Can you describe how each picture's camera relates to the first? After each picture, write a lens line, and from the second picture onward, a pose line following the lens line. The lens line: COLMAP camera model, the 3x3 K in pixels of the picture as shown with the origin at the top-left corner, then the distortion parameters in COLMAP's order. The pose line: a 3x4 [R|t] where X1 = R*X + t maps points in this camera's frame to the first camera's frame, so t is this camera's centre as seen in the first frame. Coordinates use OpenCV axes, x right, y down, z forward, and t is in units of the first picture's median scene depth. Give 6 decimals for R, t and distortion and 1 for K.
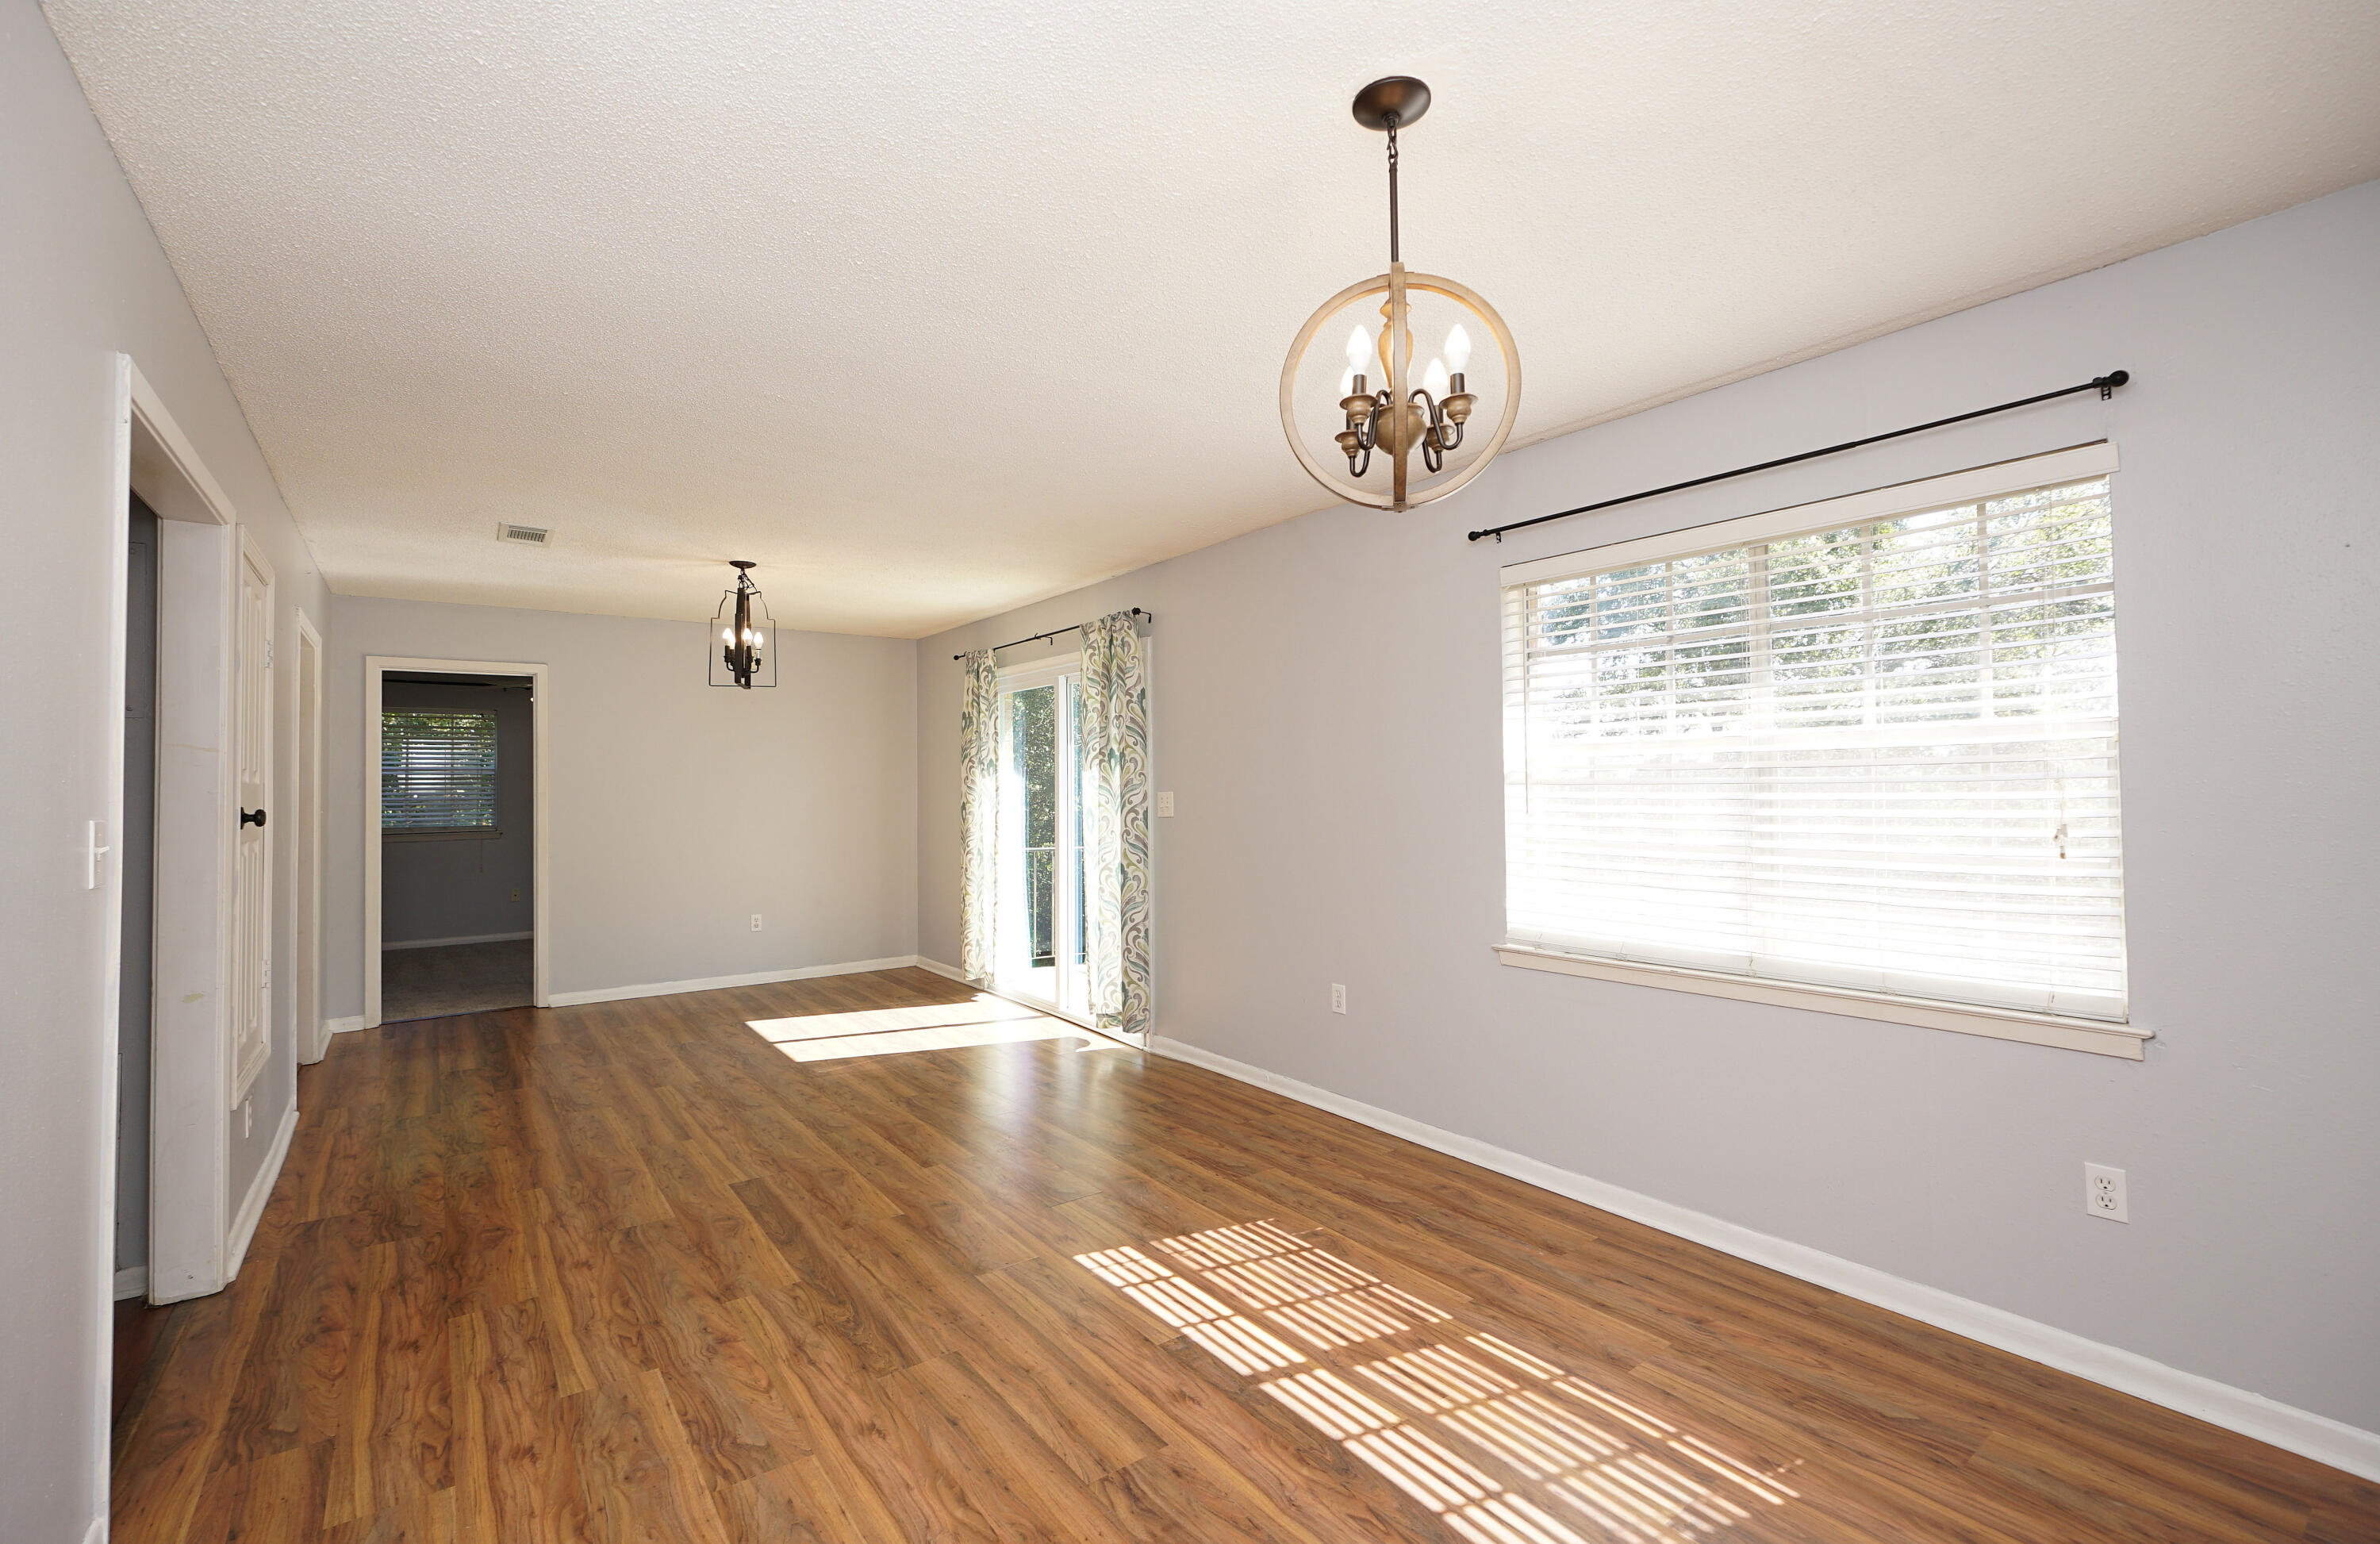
lens RADIAL K [[1030.9, 0, 1174.5], [0, 1030.9, 763.2], [0, 0, 1]] dist [-0.012145, 0.005651]
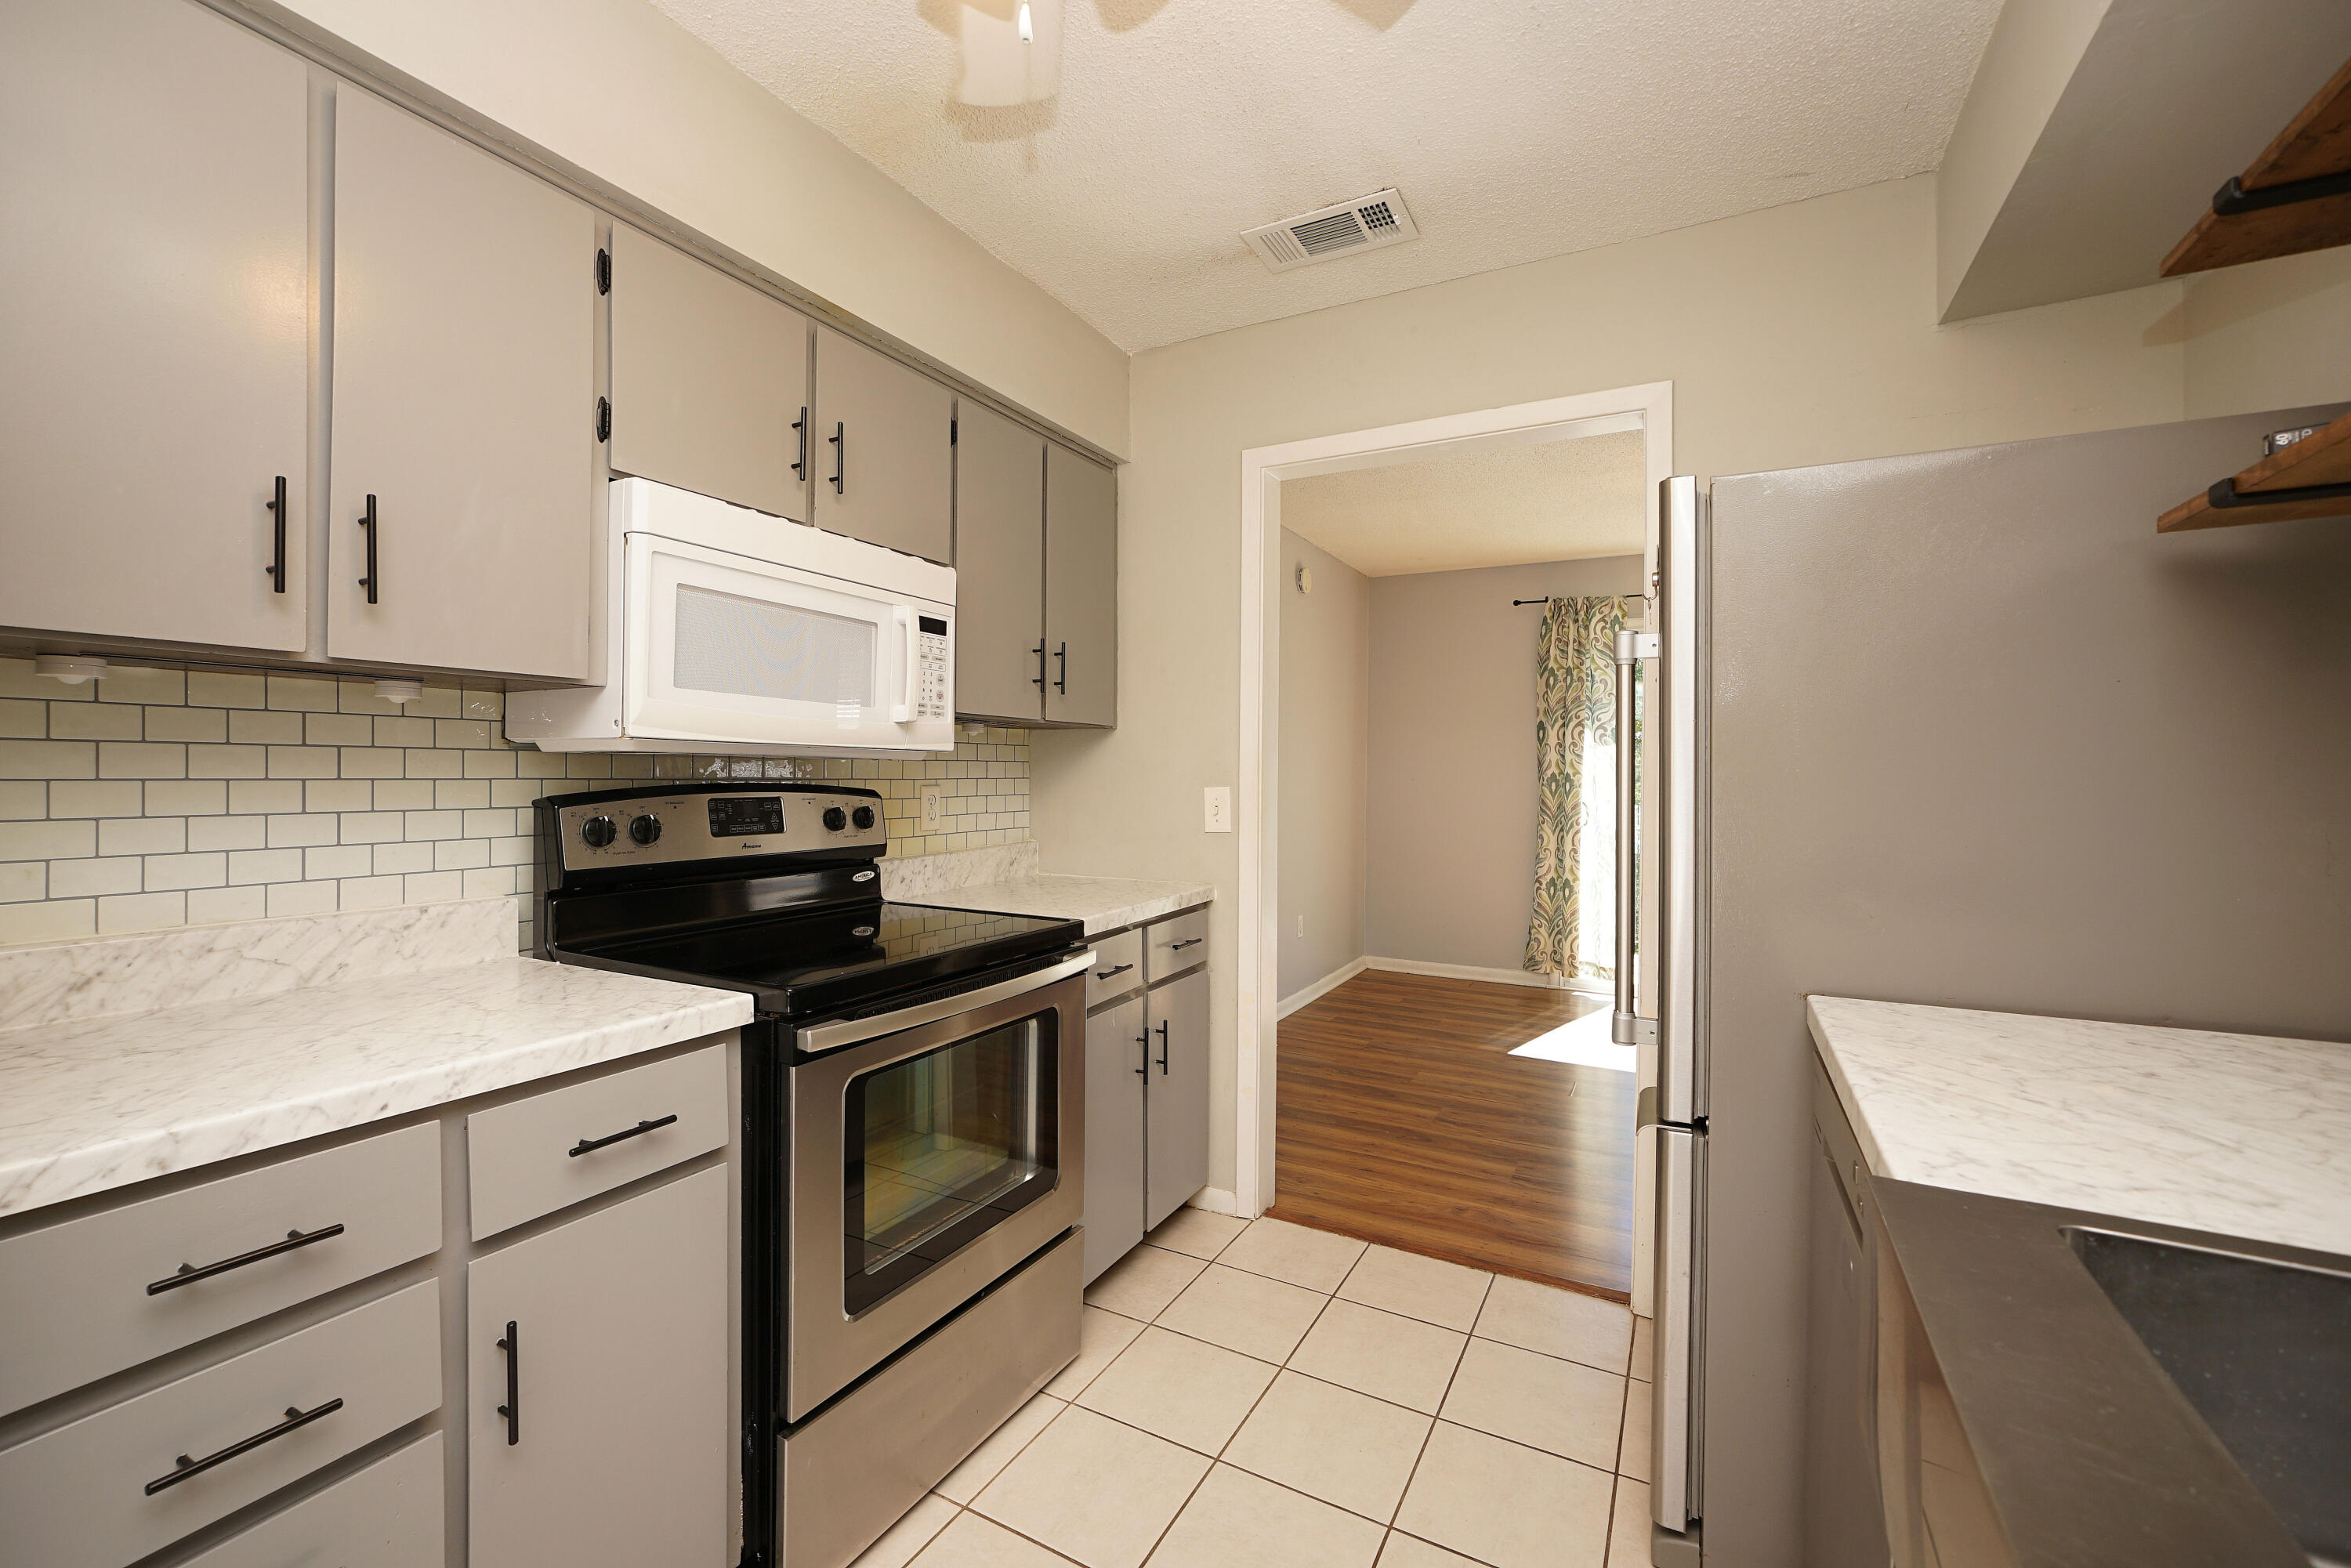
lens RADIAL K [[988.3, 0, 1154.4], [0, 988.3, 779.9], [0, 0, 1]] dist [-0.017245, 0.006214]
pose [[0.906939, 0.012308, 0.421082, -1.692739], [-0.026926, 0.999223, 0.028786, 0.057762], [-0.420400, -0.037445, 0.906566, 0.786027]]
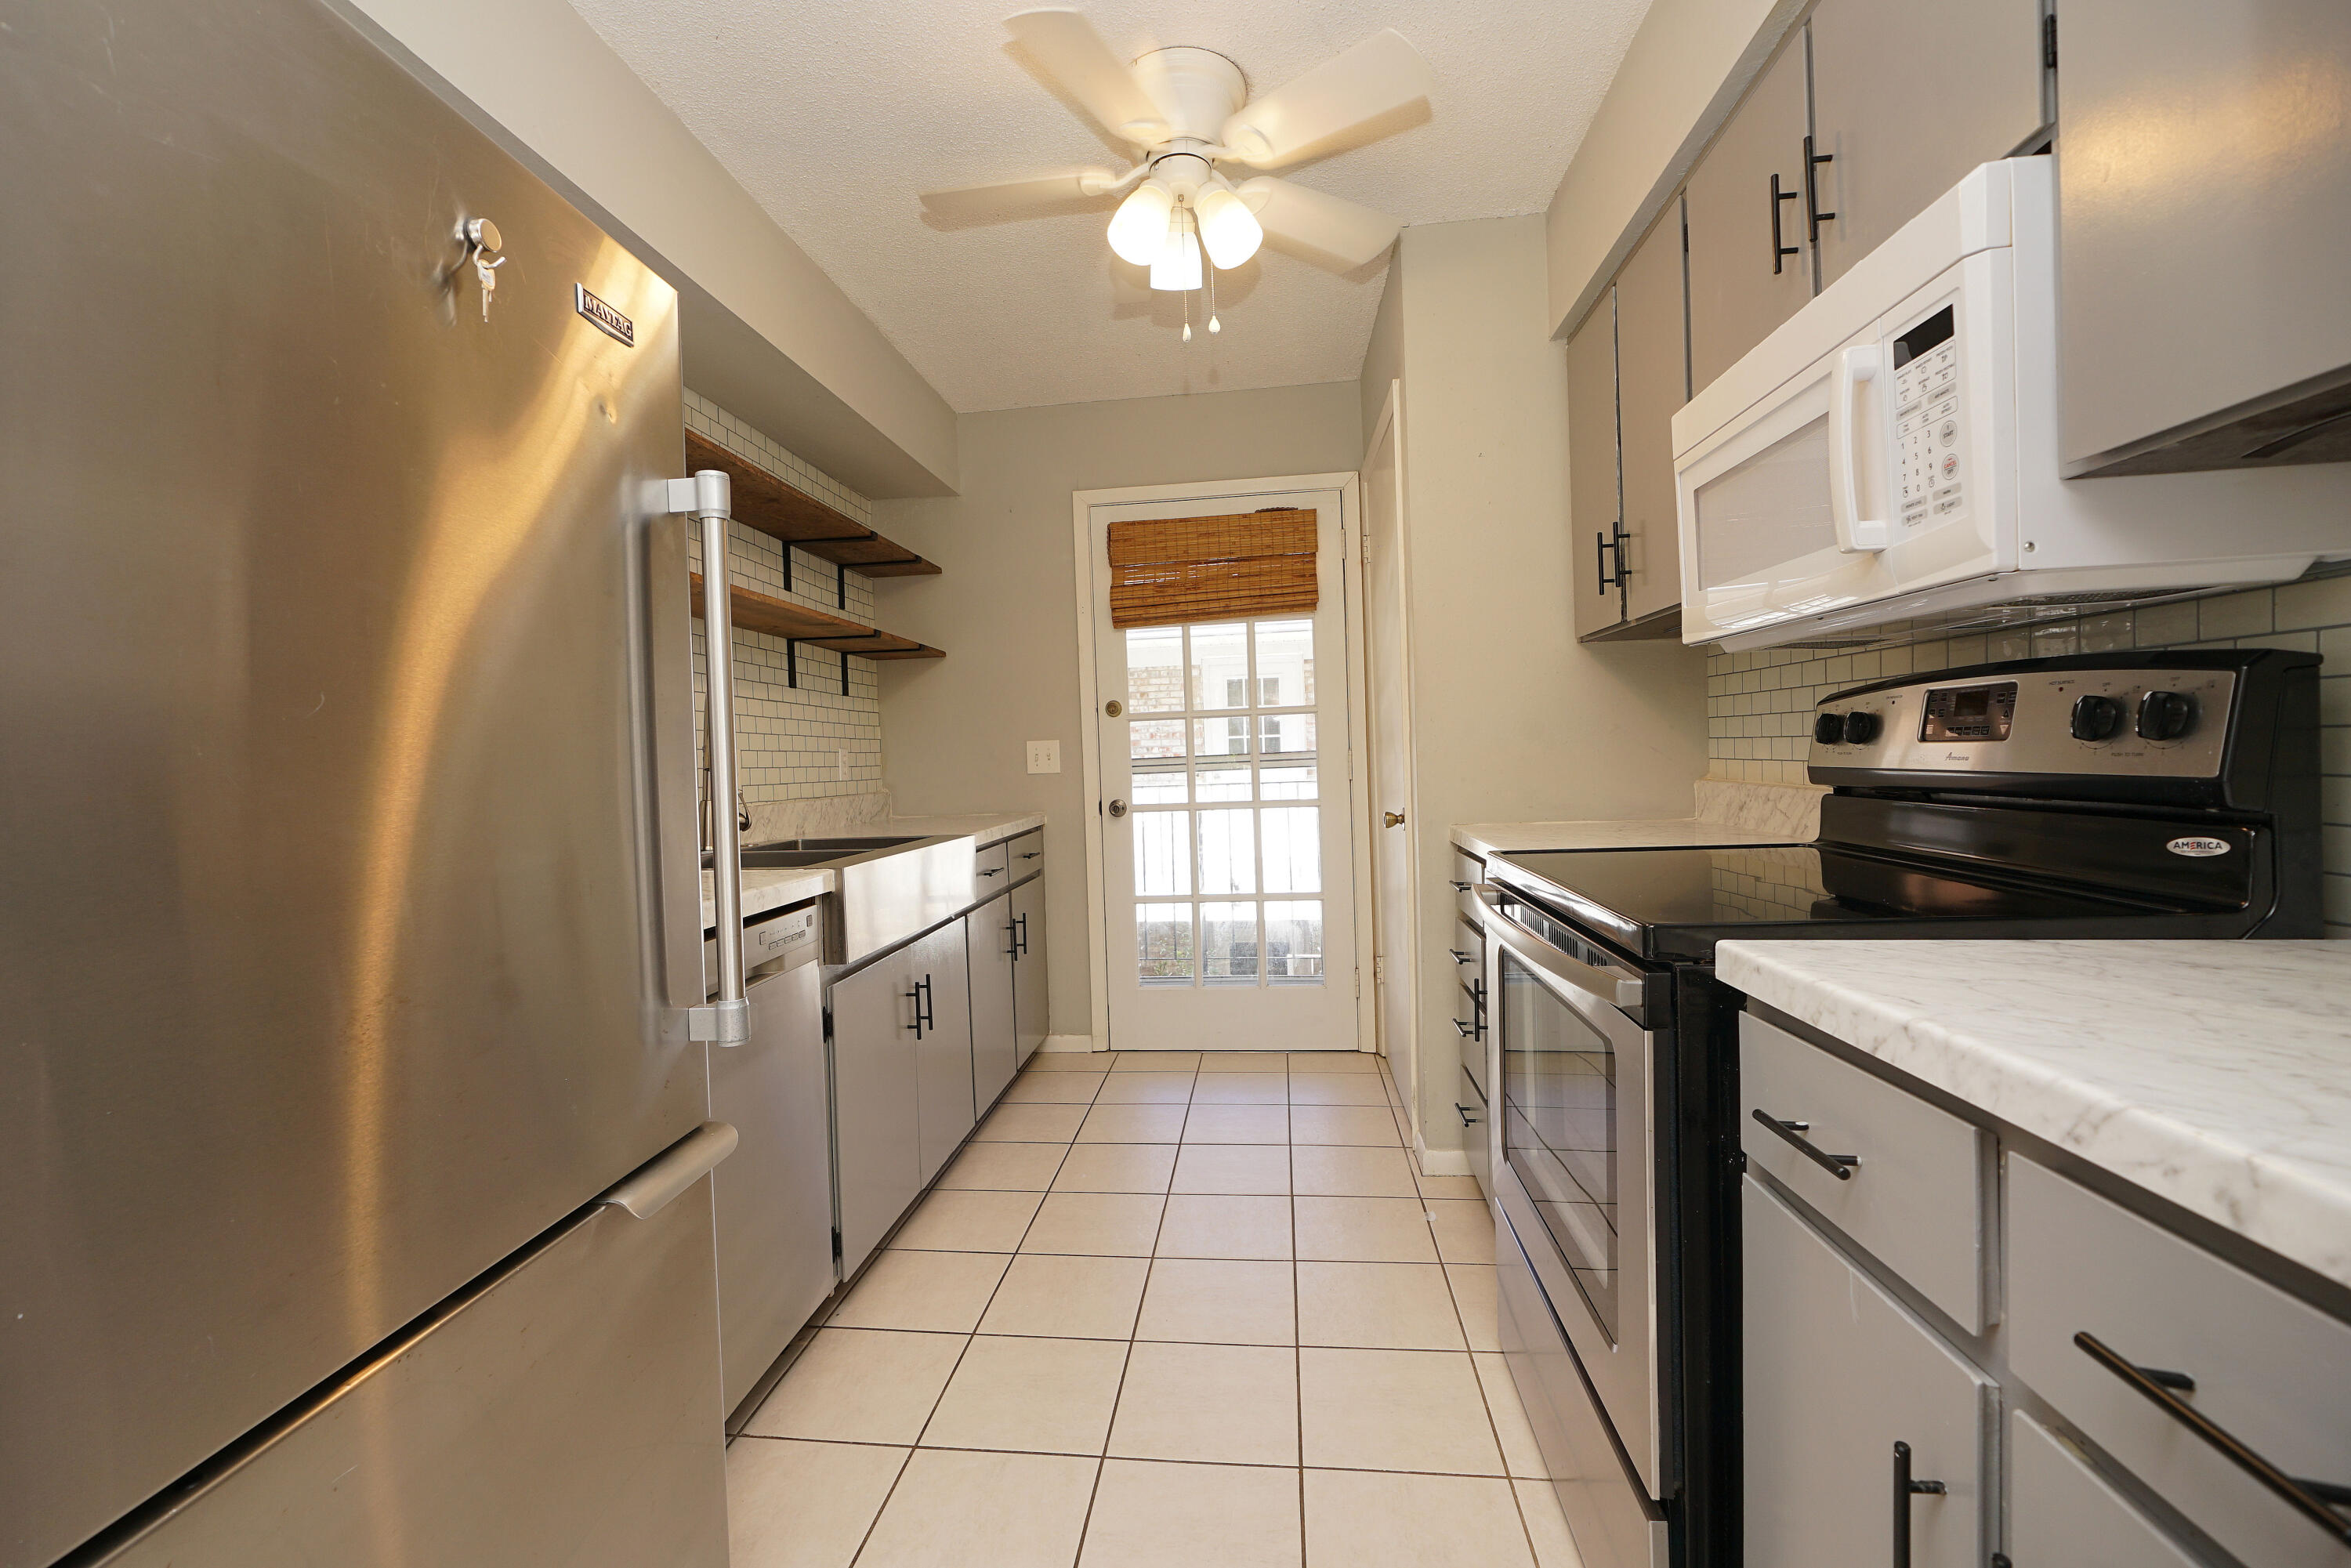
lens RADIAL K [[988.3, 0, 1153.5], [0, 988.3, 774.2], [0, 0, 1]] dist [-0.017245, 0.006214]
pose [[-0.681326, 0.049130, -0.730329, -1.139446], [0.062431, 0.998010, 0.008896, 0.104417], [0.729313, -0.039534, -0.683037, 1.464316]]
